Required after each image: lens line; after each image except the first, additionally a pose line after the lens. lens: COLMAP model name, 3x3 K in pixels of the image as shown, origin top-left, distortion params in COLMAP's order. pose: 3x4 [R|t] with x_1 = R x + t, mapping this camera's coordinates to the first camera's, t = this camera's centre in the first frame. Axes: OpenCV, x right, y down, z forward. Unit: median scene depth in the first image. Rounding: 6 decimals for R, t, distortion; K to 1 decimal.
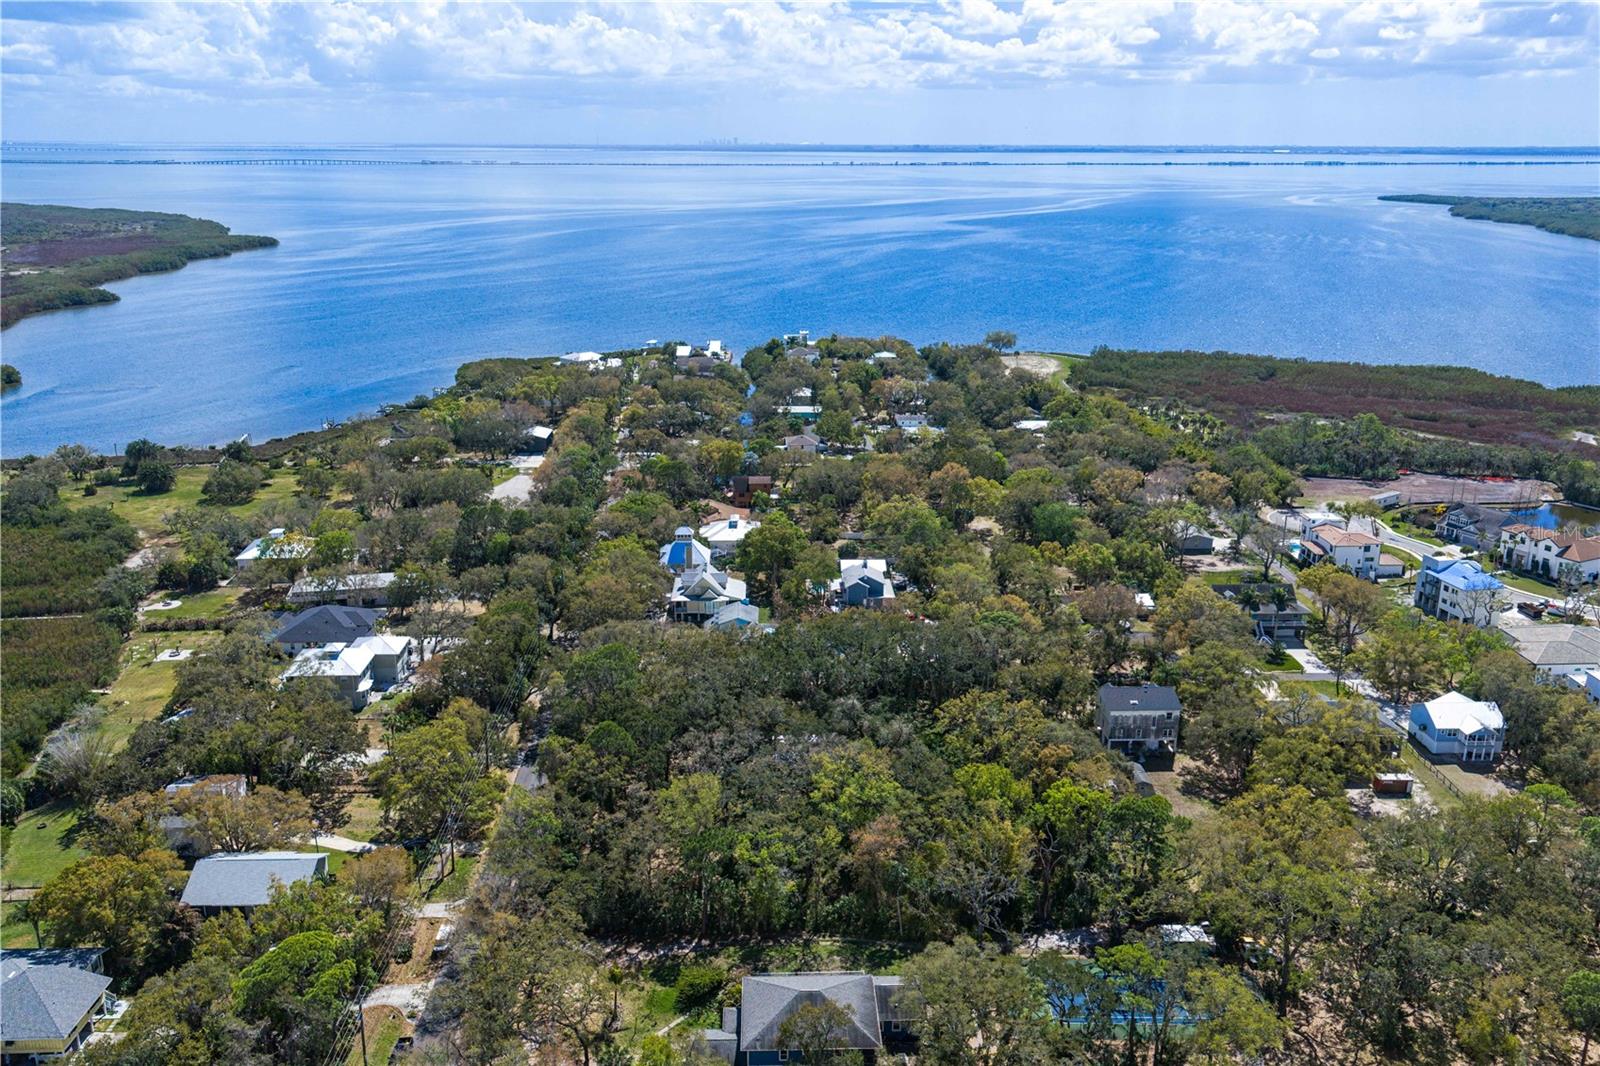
lens RADIAL K [[1346.6, 0, 802.5], [0, 1346.6, 526.7], [0, 0, 1]] dist [0.051444, -0.066375]
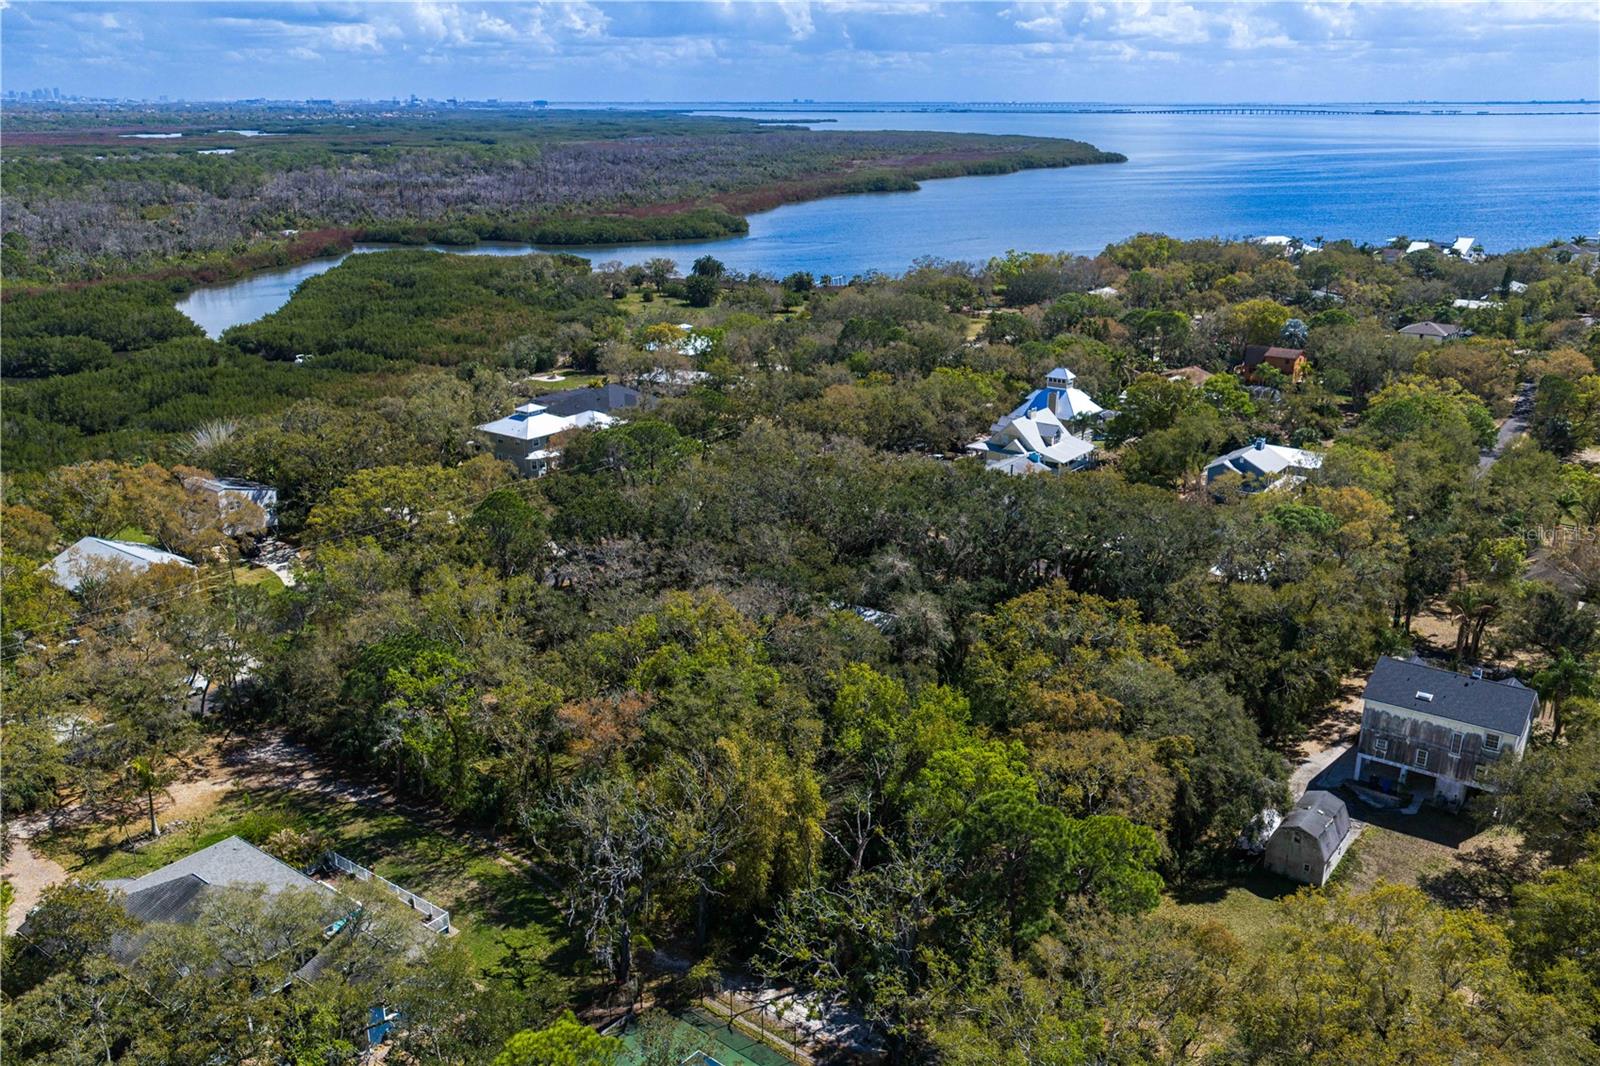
lens RADIAL K [[1320.5, 0, 820.0], [0, 1320.5, 536.6], [0, 0, 1]] dist [0.004654, -0.008799]
pose [[0.773394, 0.189360, -0.604983, 0.369687], [-0.171112, 0.981278, 0.088395, 0.069252], [0.610396, 0.035156, 0.791316, 0.488934]]
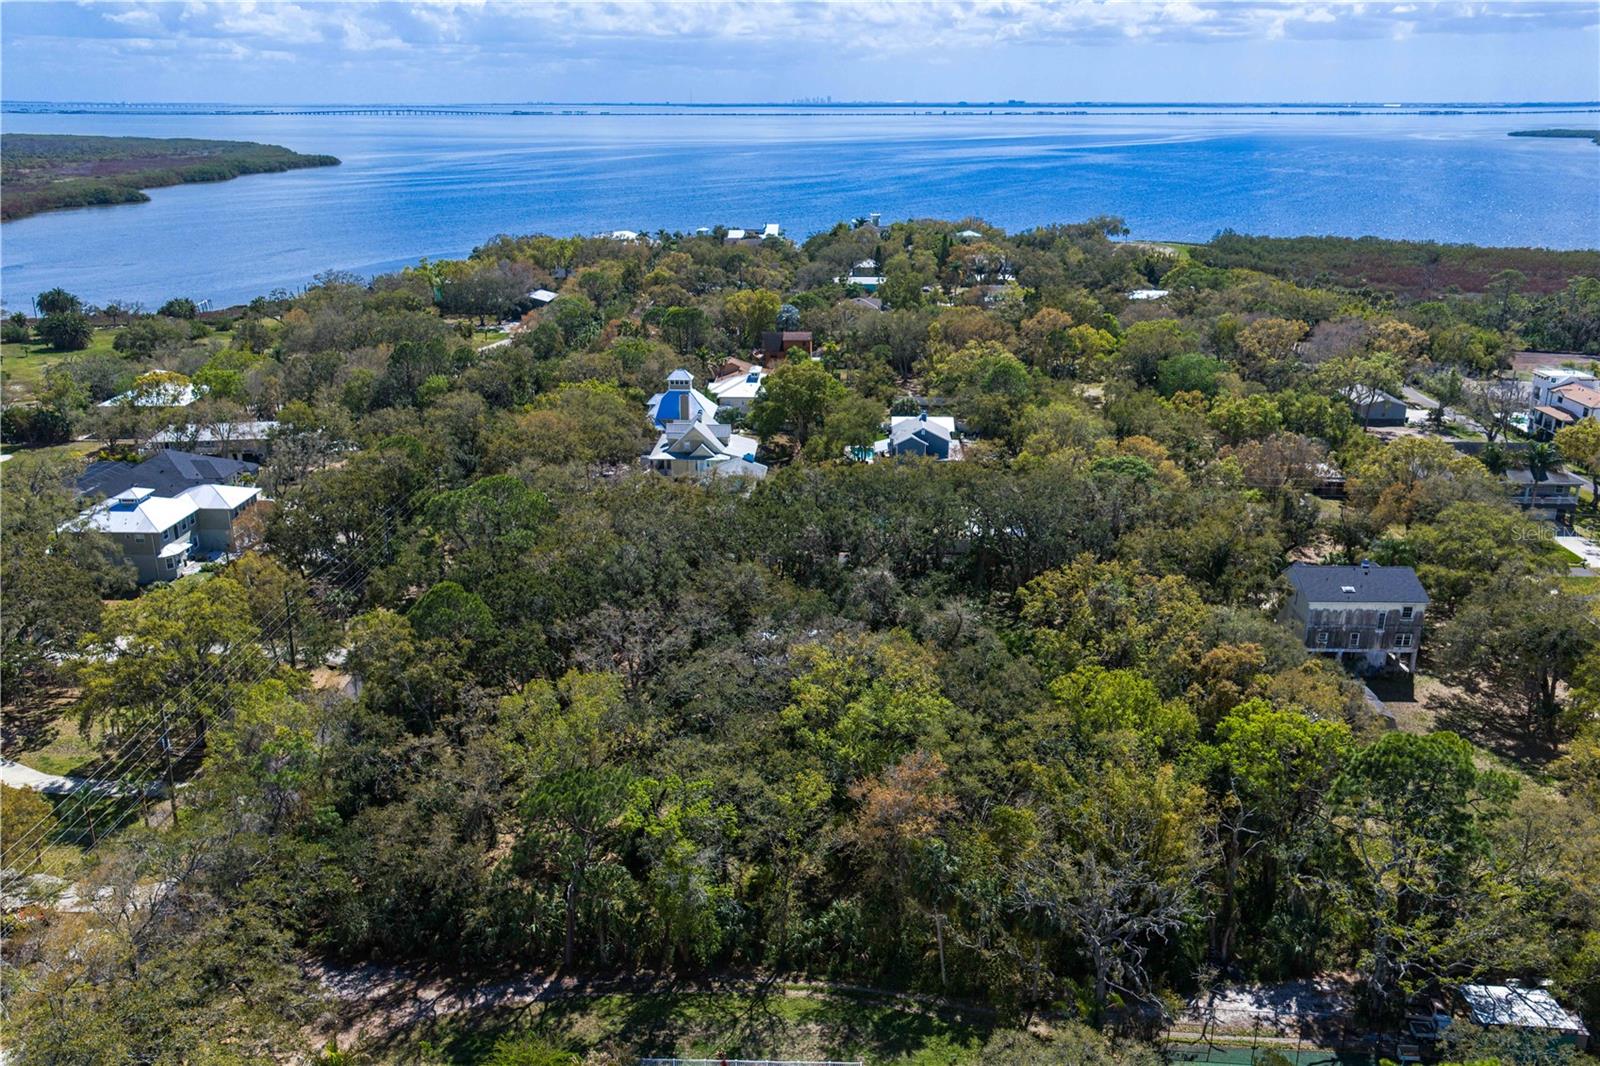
lens RADIAL K [[1319.6, 0, 788.5], [0, 1319.6, 511.8], [0, 0, 1]] dist [0.010852, -0.003557]
pose [[0.996807, 0.014674, -0.078489, 0.040771], [-0.013493, 0.999788, 0.015561, 0.092103], [0.078700, -0.014452, 0.996794, 0.397475]]
